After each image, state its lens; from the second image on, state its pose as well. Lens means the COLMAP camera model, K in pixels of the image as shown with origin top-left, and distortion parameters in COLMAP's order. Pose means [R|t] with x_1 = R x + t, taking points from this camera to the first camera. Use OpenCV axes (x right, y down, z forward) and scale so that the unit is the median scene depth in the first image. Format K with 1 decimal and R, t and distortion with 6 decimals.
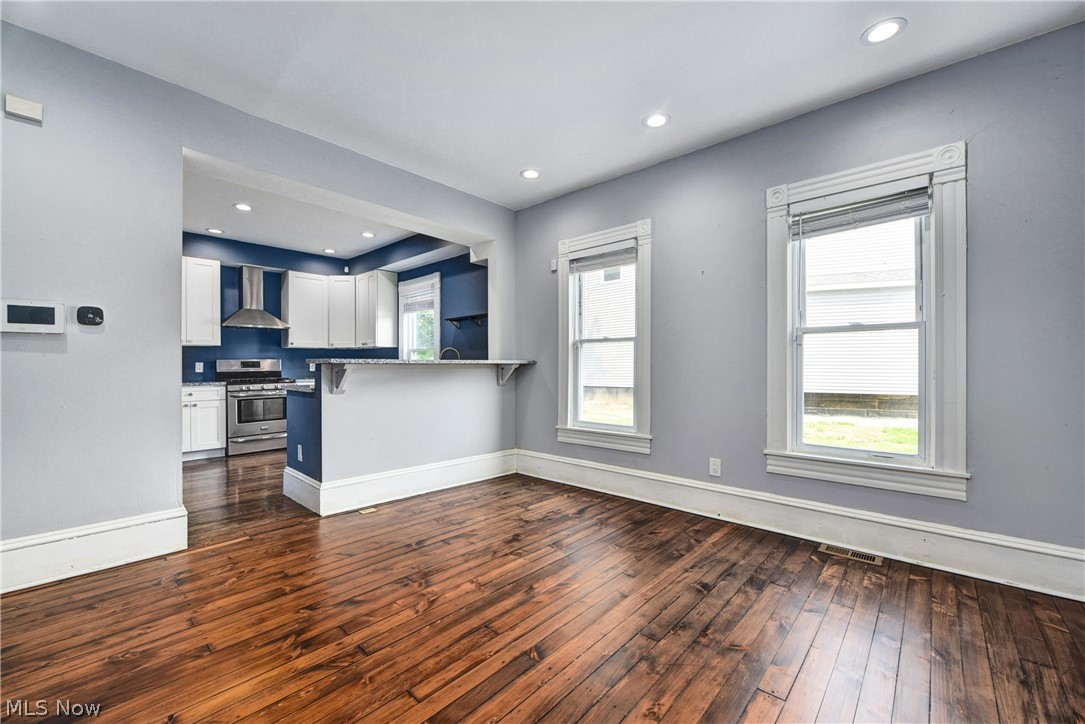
lens RADIAL K [[434.4, 0, 543.7], [0, 434.4, 364.9], [0, 0, 1]] dist [-0.009484, -0.000926]
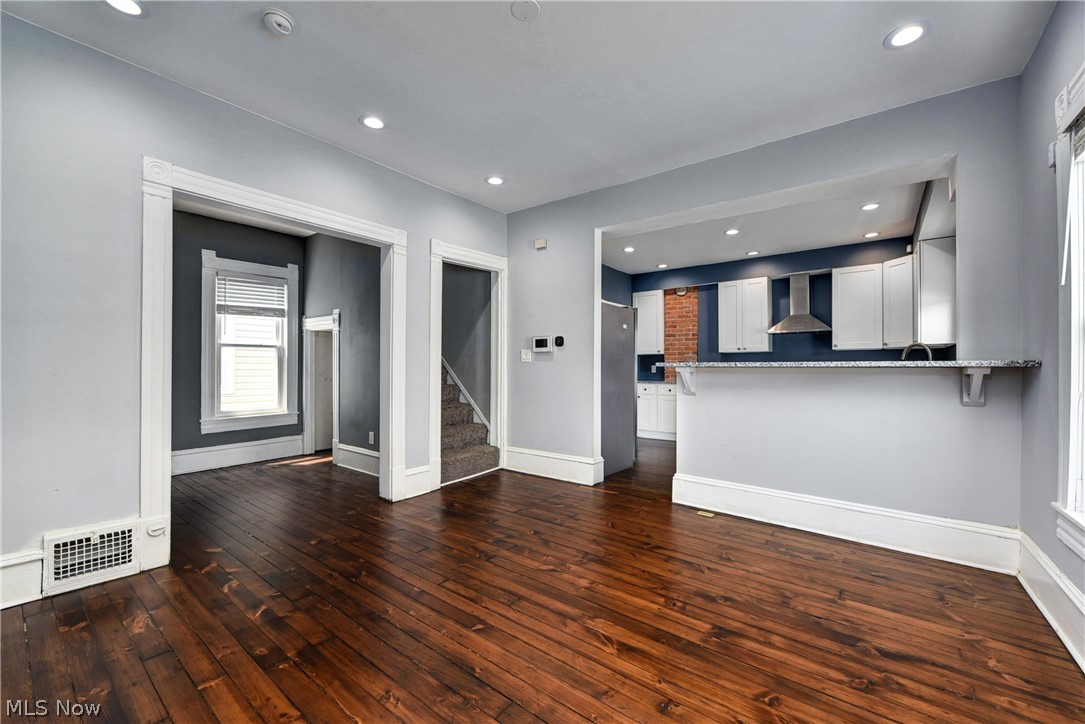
lens RADIAL K [[434.4, 0, 543.0], [0, 434.4, 366.8], [0, 0, 1]] dist [-0.009484, -0.000926]
pose [[0.075108, -0.001880, -0.997174, 0.549630], [-0.002700, 0.999994, -0.002089, -0.000016], [0.997172, 0.002849, 0.075102, 0.533416]]
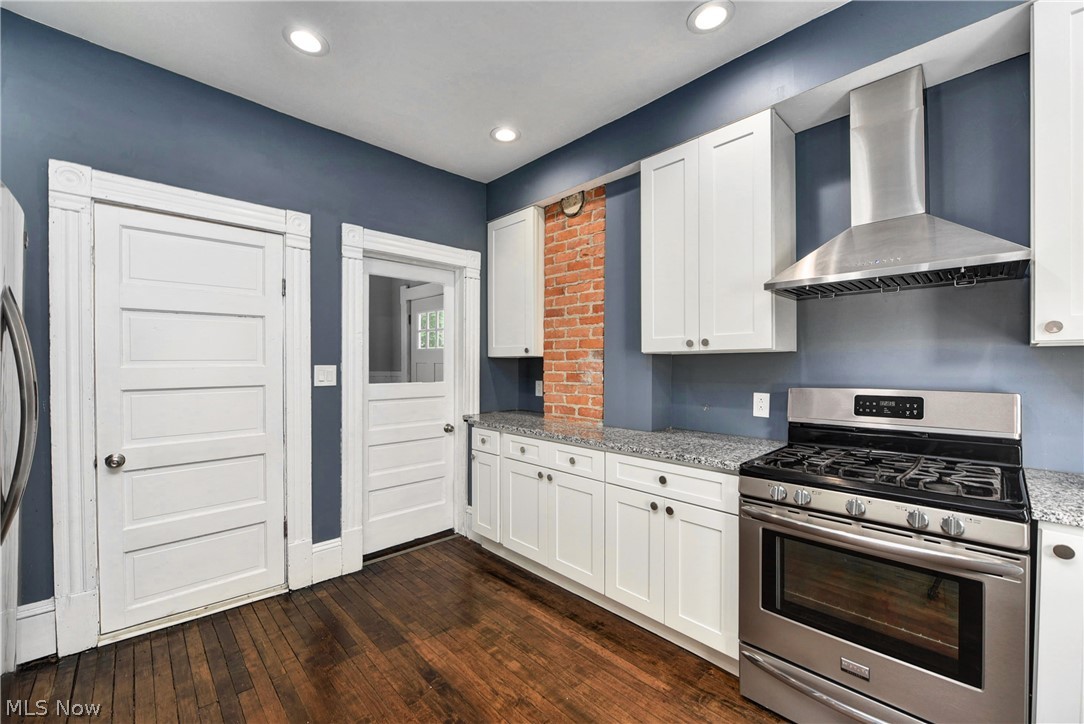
lens RADIAL K [[434.0, 0, 543.0], [0, 434.0, 365.1], [0, 0, 1]] dist [-0.009484, -0.000926]
pose [[-0.074930, 0.001658, -0.997187, -0.626074], [-0.002636, 0.999995, 0.001861, -0.052423], [0.997185, 0.002768, -0.074926, 1.367107]]
